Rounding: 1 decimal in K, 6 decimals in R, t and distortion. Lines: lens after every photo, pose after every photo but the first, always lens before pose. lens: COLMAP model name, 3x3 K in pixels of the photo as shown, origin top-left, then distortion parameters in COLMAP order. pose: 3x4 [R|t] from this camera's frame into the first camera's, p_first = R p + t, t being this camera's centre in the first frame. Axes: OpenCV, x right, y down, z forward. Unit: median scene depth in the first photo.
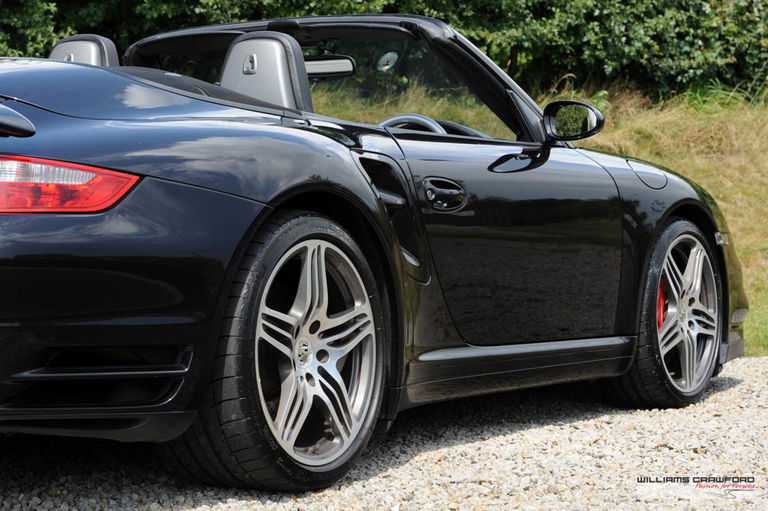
lens RADIAL K [[1891.4, 0, 383.9], [0, 1891.4, 254.6], [0, 0, 1]] dist [0.030335, 0.000000]
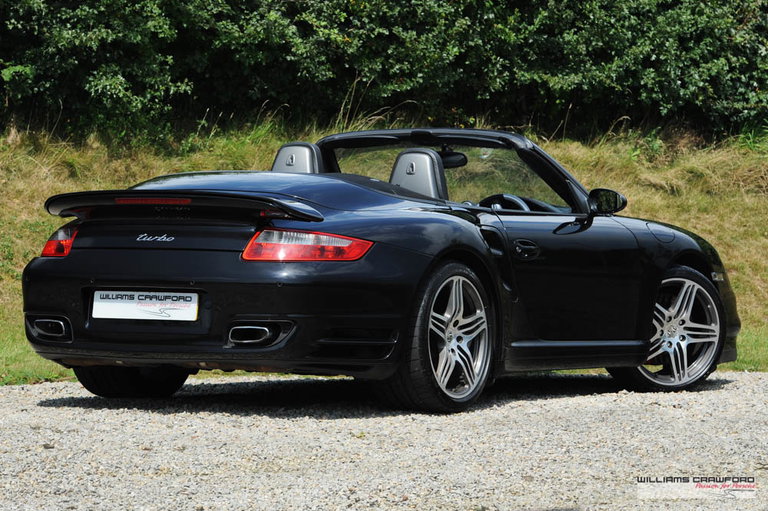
lens RADIAL K [[2802.1, 0, 383.7], [0, 2802.1, 253.2], [0, 0, 1]] dist [1.017773, 0.000000]
pose [[0.999810, 0.019469, 0.000869, -0.106134], [-0.019461, 0.999775, -0.008481, -0.004892], [-0.001034, 0.008463, 0.999964, -1.642732]]
